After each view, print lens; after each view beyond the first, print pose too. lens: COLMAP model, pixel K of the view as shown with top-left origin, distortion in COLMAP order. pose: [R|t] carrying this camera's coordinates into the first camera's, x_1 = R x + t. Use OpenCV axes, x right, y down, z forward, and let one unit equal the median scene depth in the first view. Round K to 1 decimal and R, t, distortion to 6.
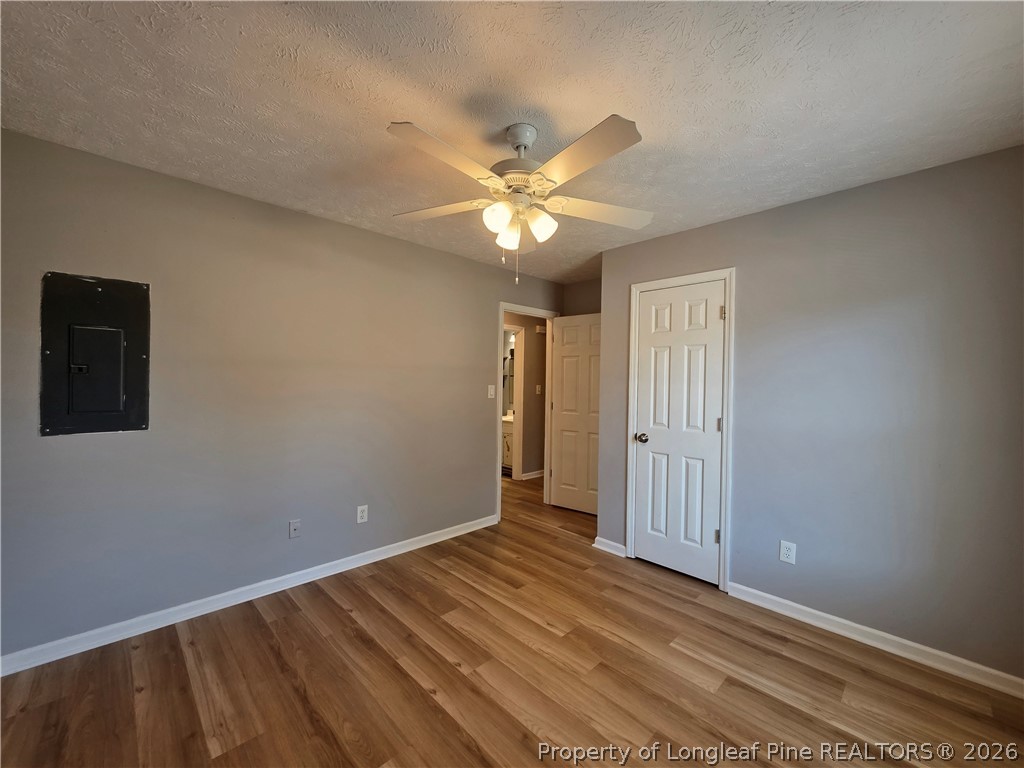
lens RADIAL K [[408.4, 0, 512.0], [0, 408.4, 384.0], [0, 0, 1]] dist [0.000137, -0.000142]
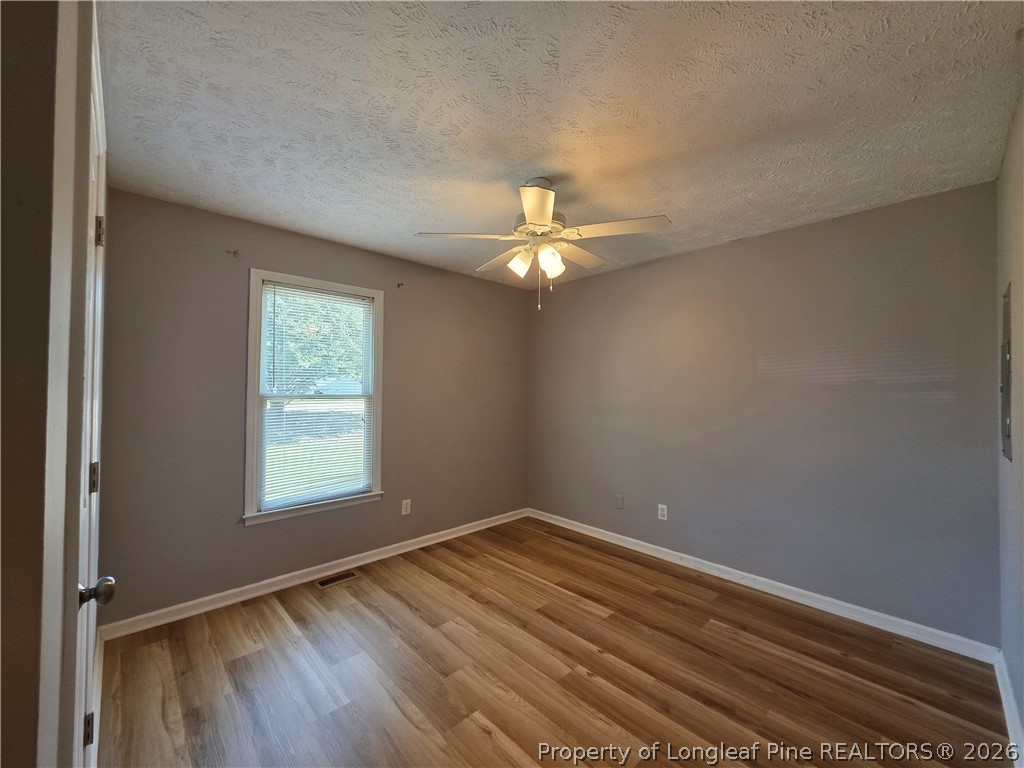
lens RADIAL K [[408.4, 0, 512.0], [0, 408.4, 384.0], [0, 0, 1]] dist [0.000137, -0.000142]
pose [[-0.999643, -0.024261, 0.011168, 0.067446], [-0.024328, 0.999687, -0.005855, -0.015484], [-0.011023, -0.006125, -0.999920, 2.013548]]
